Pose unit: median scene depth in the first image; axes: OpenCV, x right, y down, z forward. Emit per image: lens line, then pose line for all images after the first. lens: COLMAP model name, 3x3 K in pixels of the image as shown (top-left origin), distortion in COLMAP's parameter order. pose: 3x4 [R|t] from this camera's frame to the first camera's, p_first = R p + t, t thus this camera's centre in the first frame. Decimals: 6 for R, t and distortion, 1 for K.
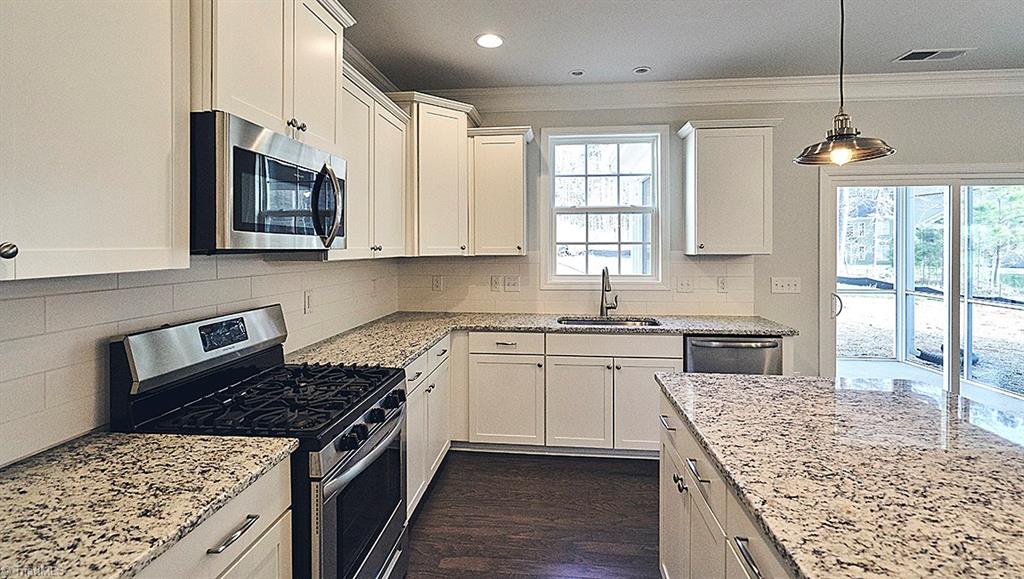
lens RADIAL K [[461.8, 0, 511.6], [0, 461.8, 249.4], [0, 0, 1]] dist [0.001054, 0.000108]
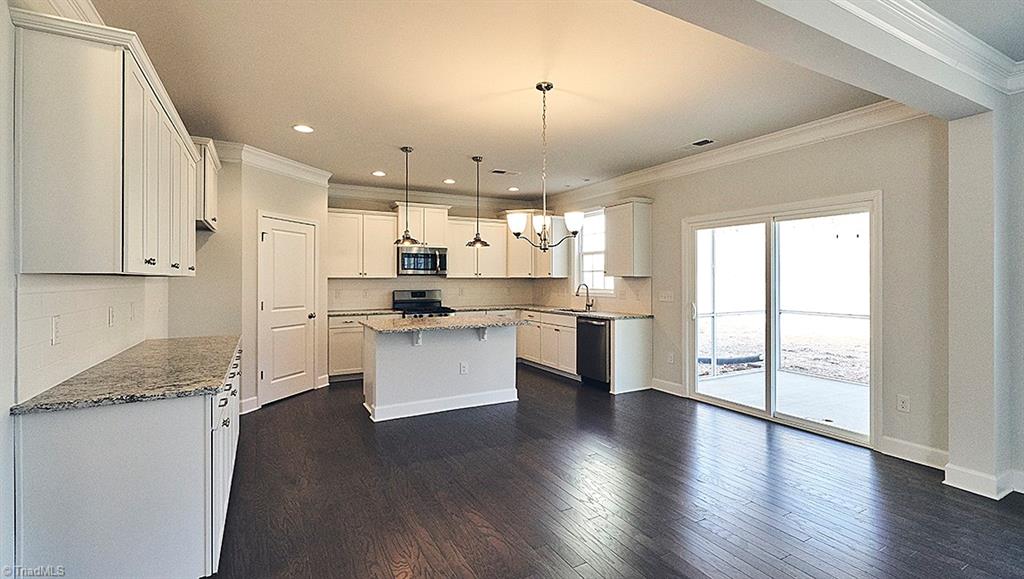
lens RADIAL K [[455.5, 0, 510.4], [0, 455.5, 277.4], [0, 0, 1]] dist [0.000426, 0.000083]
pose [[0.567715, -0.002089, -0.823223, 1.652748], [-0.002165, 0.999990, -0.004031, 0.021948], [0.823223, 0.004070, 0.567704, -0.326156]]
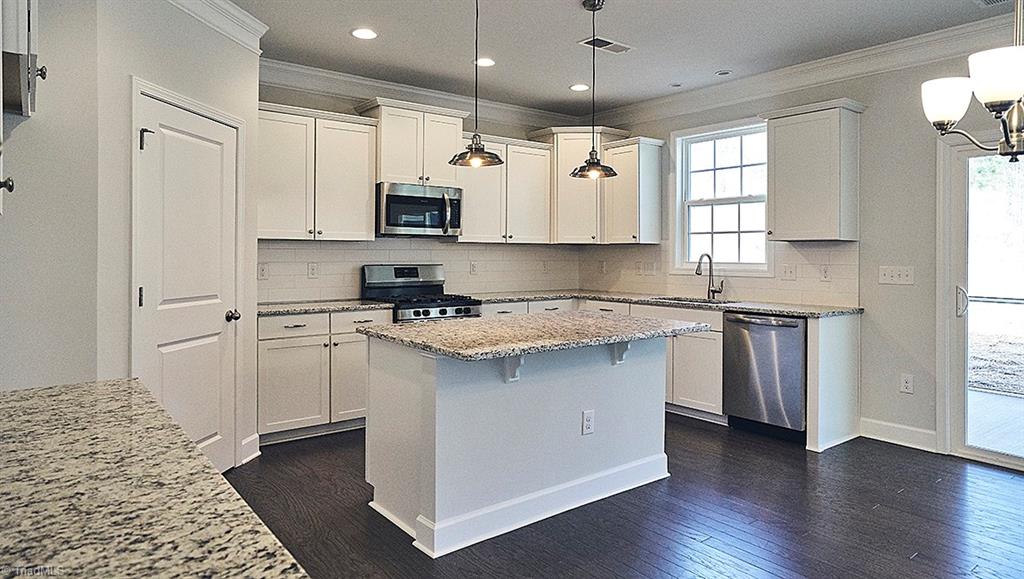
lens RADIAL K [[620.6, 0, 509.9], [0, 620.6, 255.3], [0, 0, 1]] dist [-0.031968, 0.045315]
pose [[0.694546, 0.006740, -0.719416, 0.987306], [-0.007247, 0.999971, 0.002372, 0.044461], [0.719411, 0.003566, 0.694575, -0.380807]]
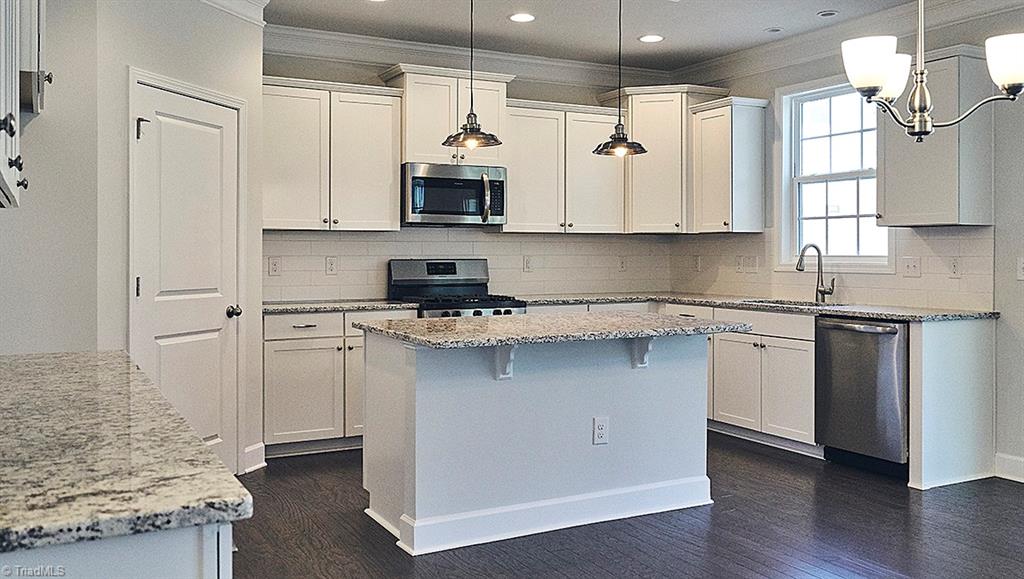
lens RADIAL K [[888.7, 0, 512.2], [0, 888.7, 256.9], [0, 0, 1]] dist [0.006687, -0.006195]
pose [[0.561273, 0.006761, -0.827603, 1.328158], [-0.003607, 0.999977, 0.005723, 0.057553], [0.827623, -0.000227, 0.561285, -0.416902]]
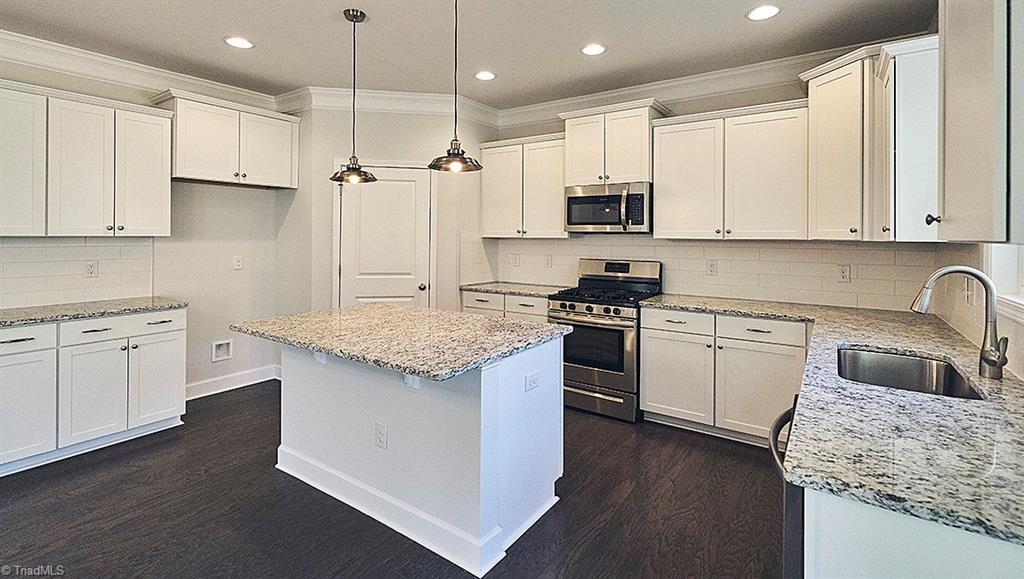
lens RADIAL K [[461.6, 0, 511.1], [0, 461.6, 235.1], [0, 0, 1]] dist [0.000177, 0.000157]
pose [[-0.478476, -0.002258, -0.878098, 0.888478], [-0.006645, 0.999977, 0.001049, 0.008264], [0.878075, 0.006337, -0.478480, 0.858573]]
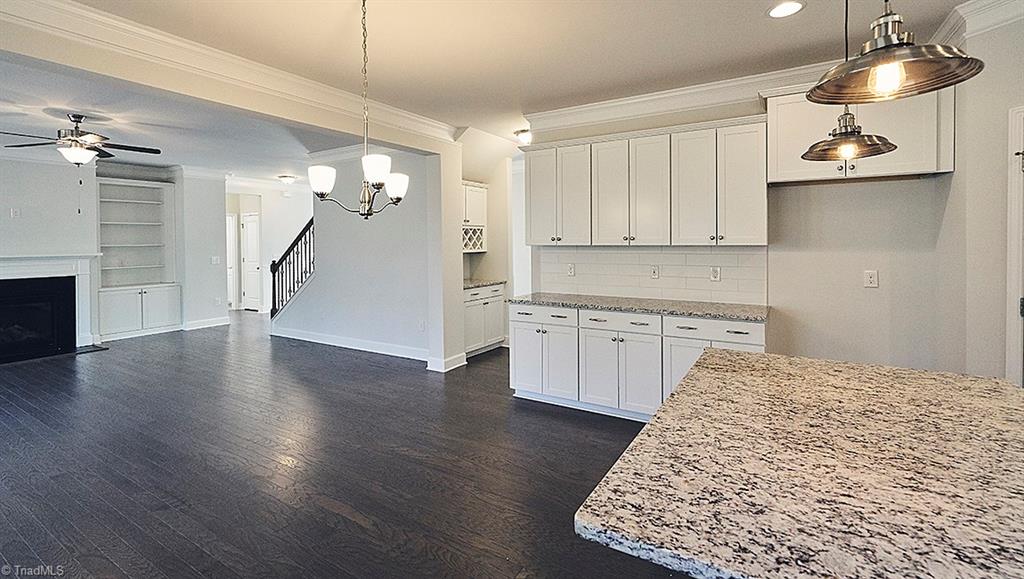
lens RADIAL K [[461.6, 0, 511.1], [0, 461.6, 235.1], [0, 0, 1]] dist [0.000177, 0.000157]
pose [[-0.902109, 0.010020, 0.431393, 0.404945], [0.004445, 0.999893, -0.013931, 0.006682], [-0.431486, -0.010650, -0.902057, 0.815551]]
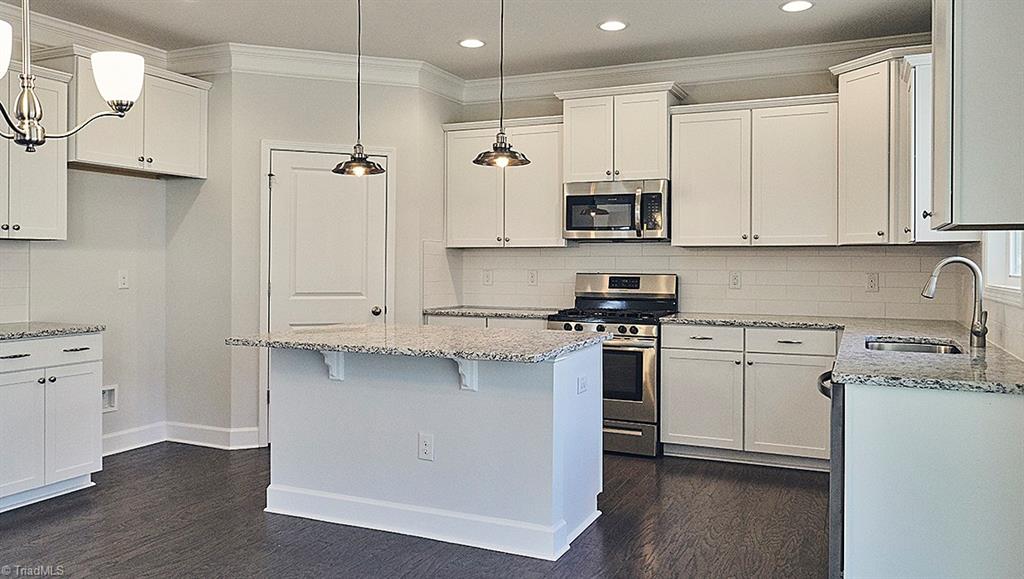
lens RADIAL K [[773.7, 0, 508.1], [0, 773.7, 264.3], [0, 0, 1]] dist [0.002503, -0.004135]
pose [[-0.313289, 0.002320, -0.949655, 1.356810], [-0.006480, 0.999969, 0.004581, 0.047542], [0.949636, 0.007589, -0.313264, 0.806937]]
